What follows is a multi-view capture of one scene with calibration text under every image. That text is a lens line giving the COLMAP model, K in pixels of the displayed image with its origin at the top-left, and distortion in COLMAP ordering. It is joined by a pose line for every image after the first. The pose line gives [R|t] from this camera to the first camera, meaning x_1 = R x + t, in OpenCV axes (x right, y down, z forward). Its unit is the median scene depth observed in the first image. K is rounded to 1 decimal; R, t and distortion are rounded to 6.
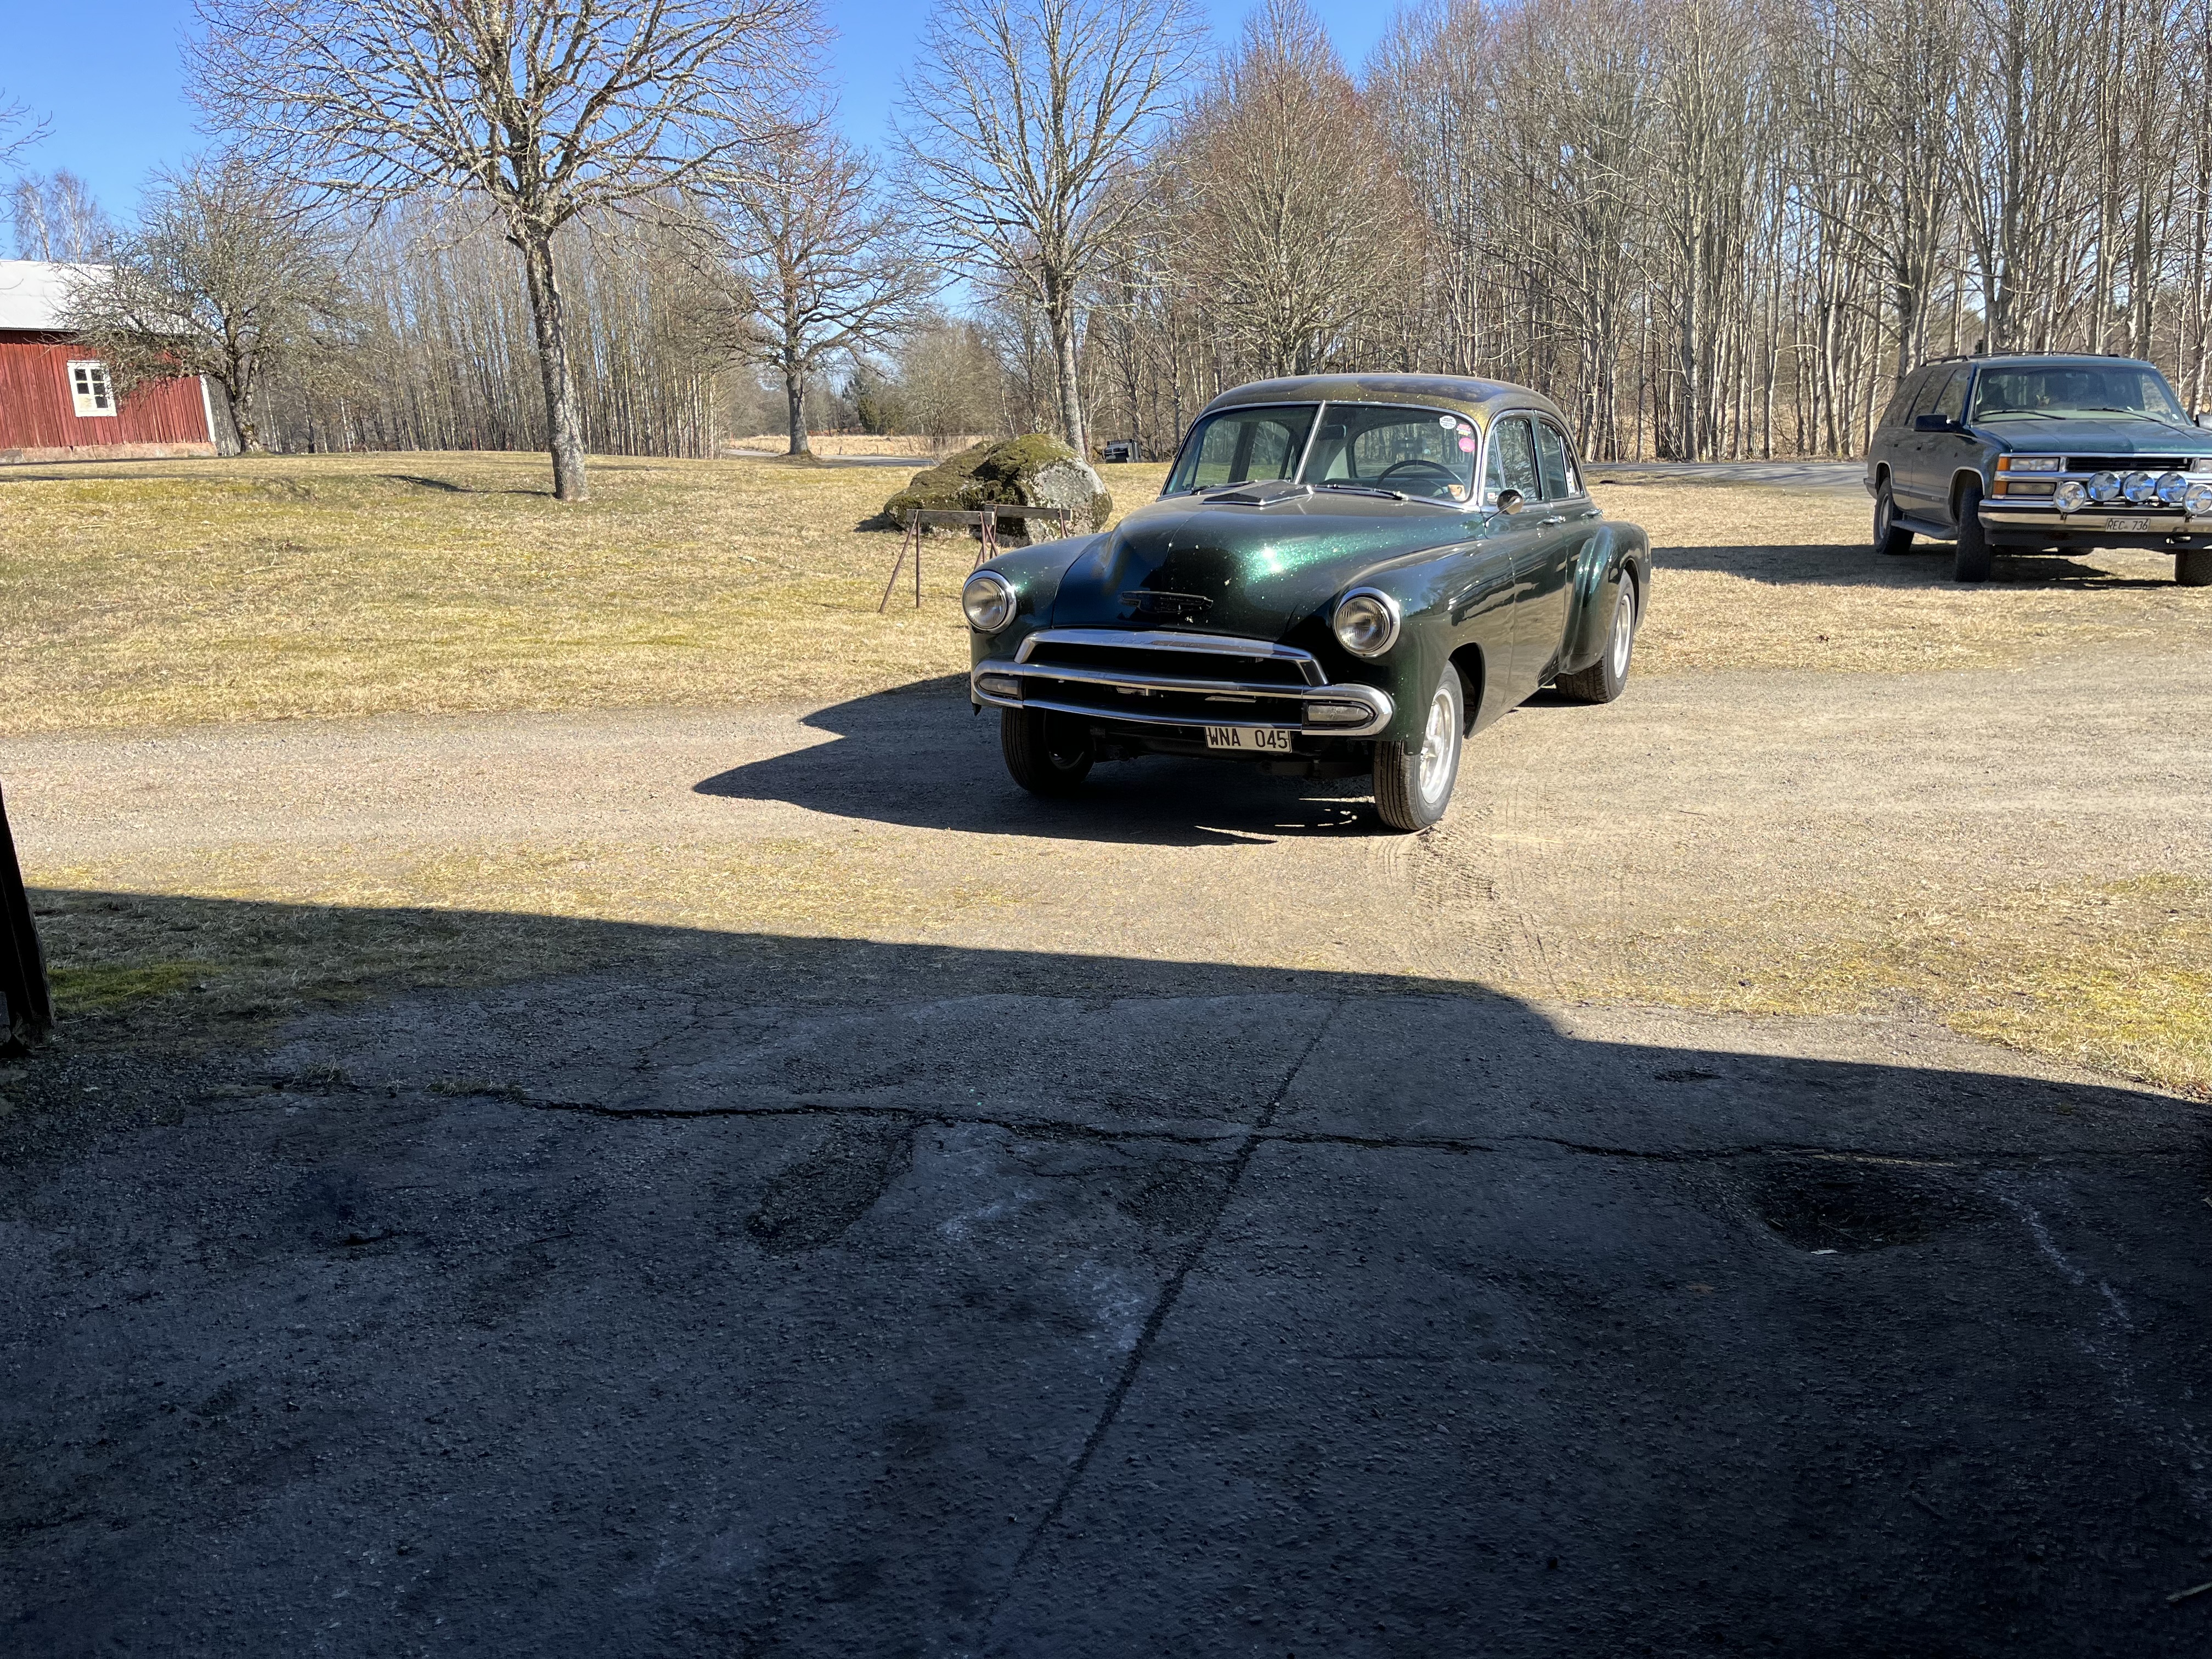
lens RADIAL K [[1714.6, 0, 1106.0], [0, 1714.6, 829.5], [0, 0, 1]] dist [0.065817, -0.087922]
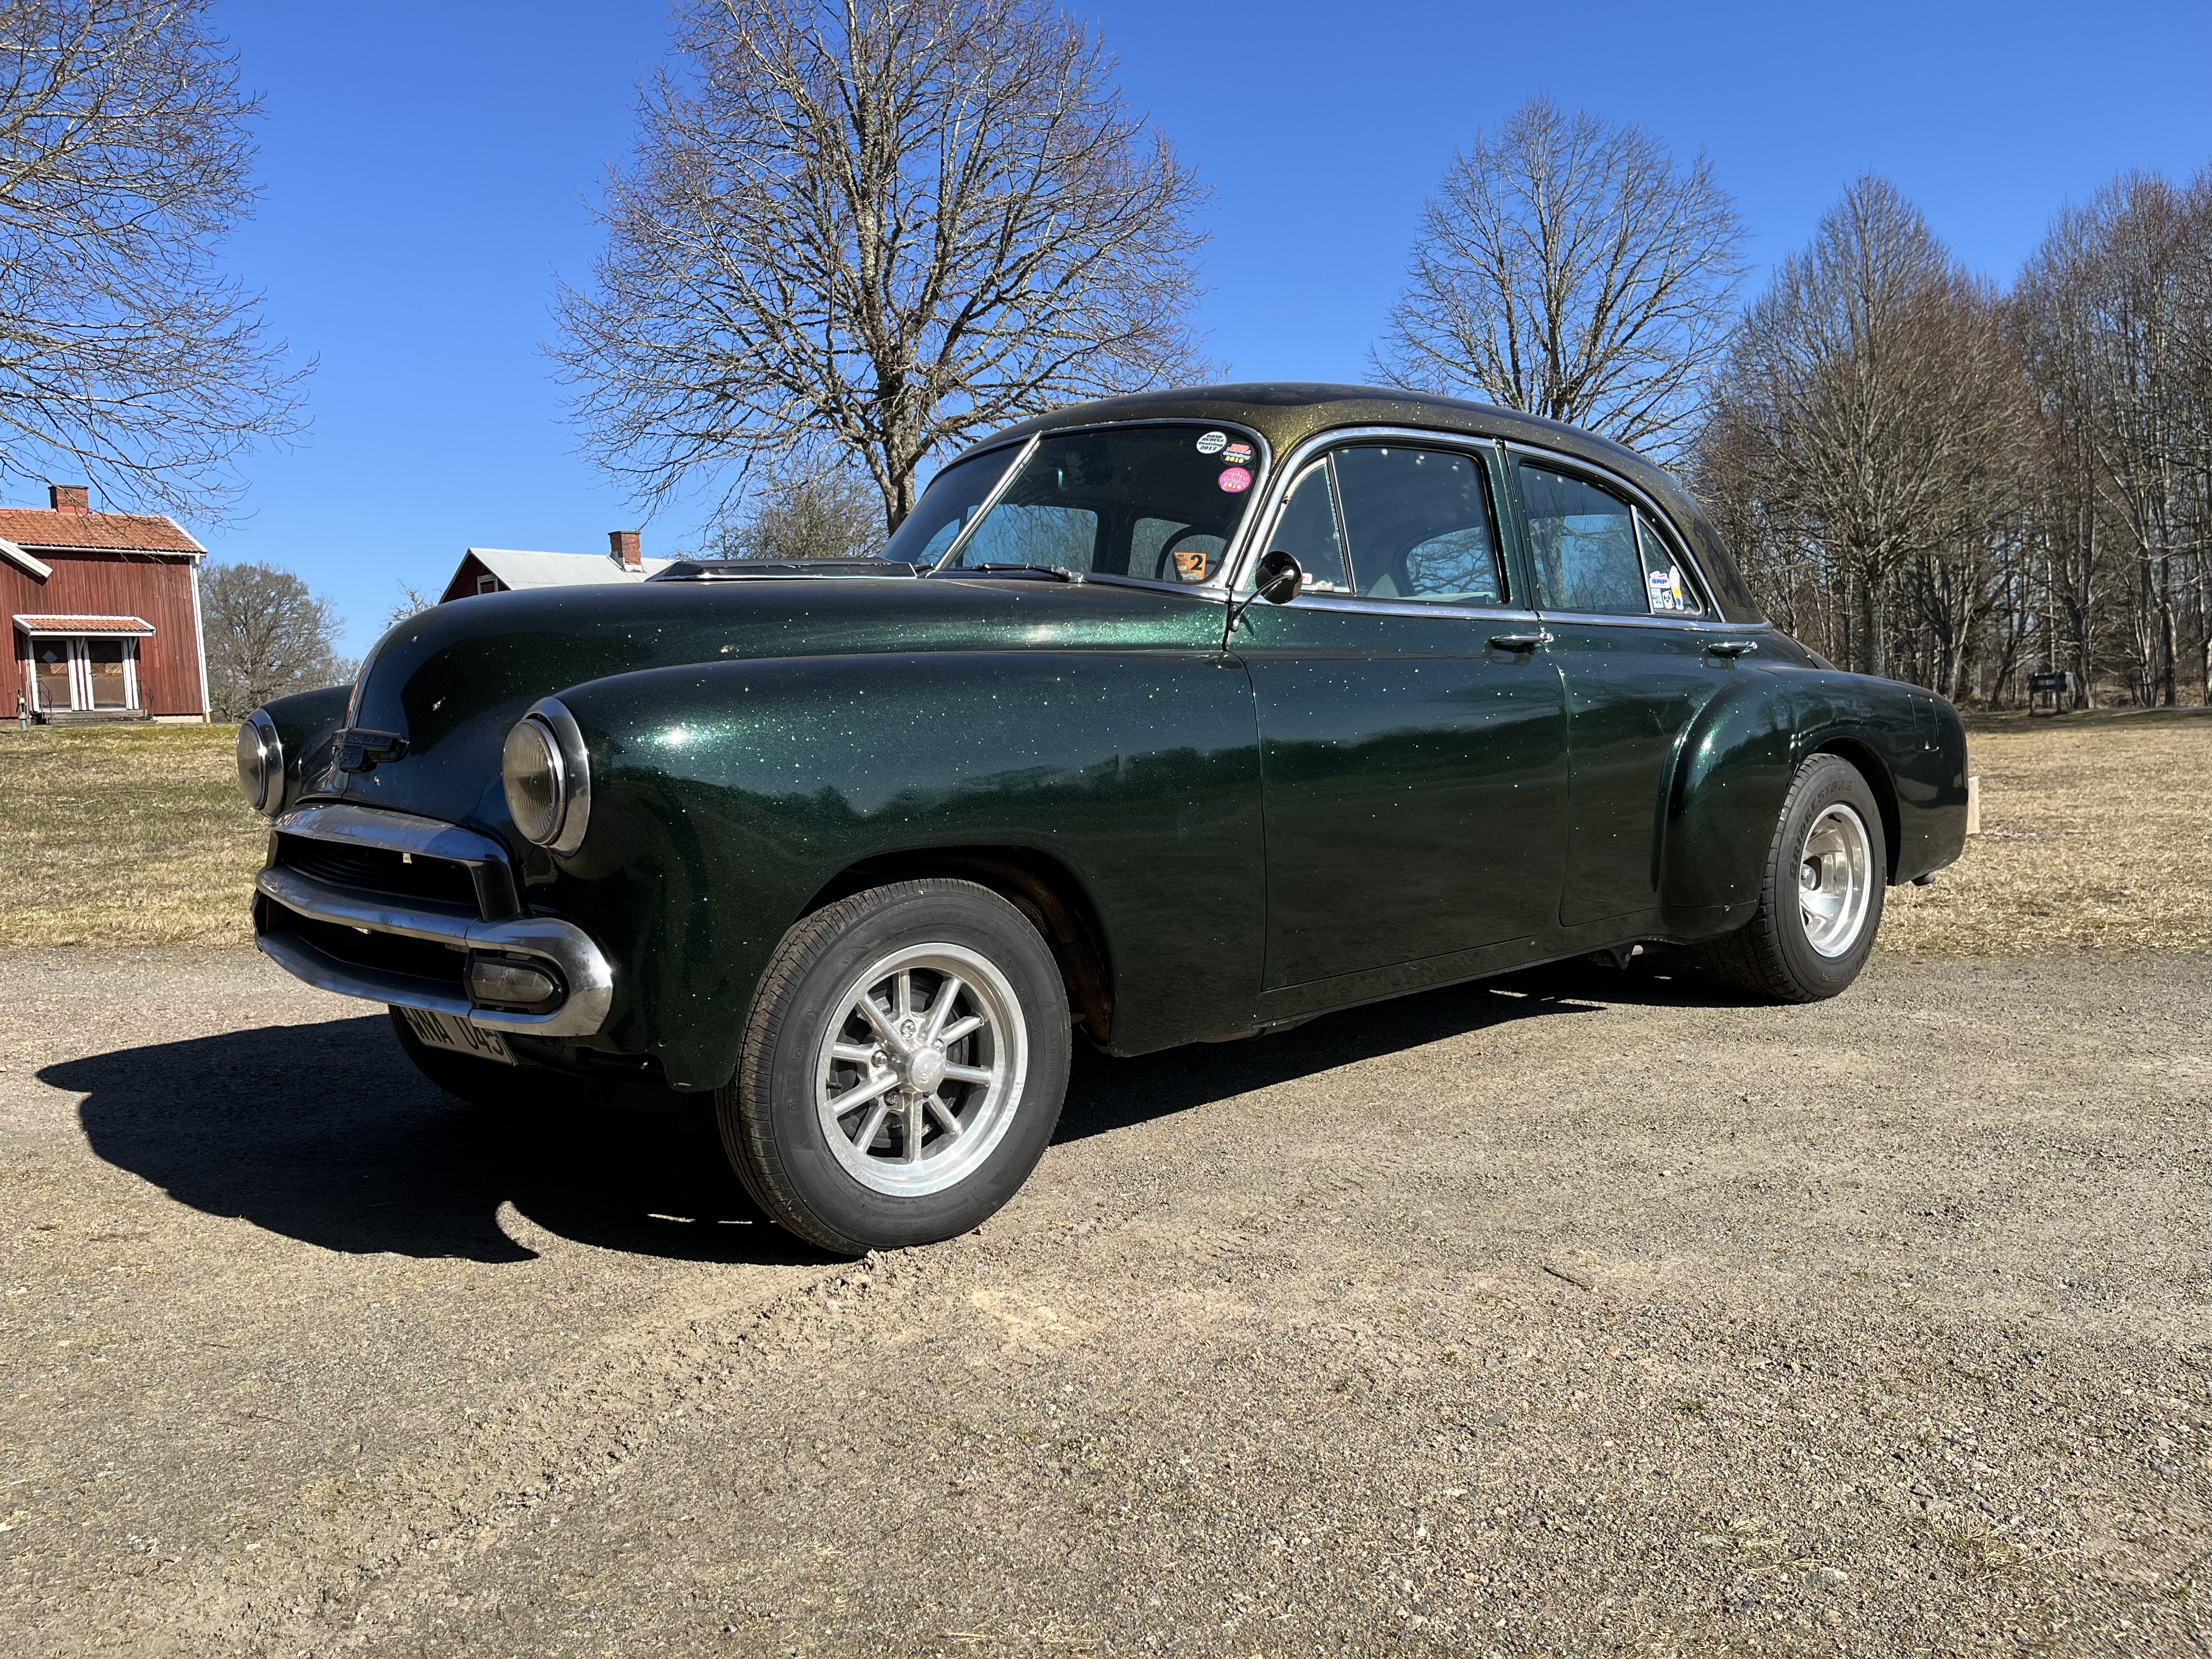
lens RADIAL K [[1714.6, 0, 1106.0], [0, 1714.6, 829.5], [0, 0, 1]] dist [0.065817, -0.087922]
pose [[0.927572, 0.009689, -0.373520, 0.274585], [-0.069107, 0.986865, -0.146016, -0.032838], [0.367199, 0.161253, 0.916058, 0.402927]]
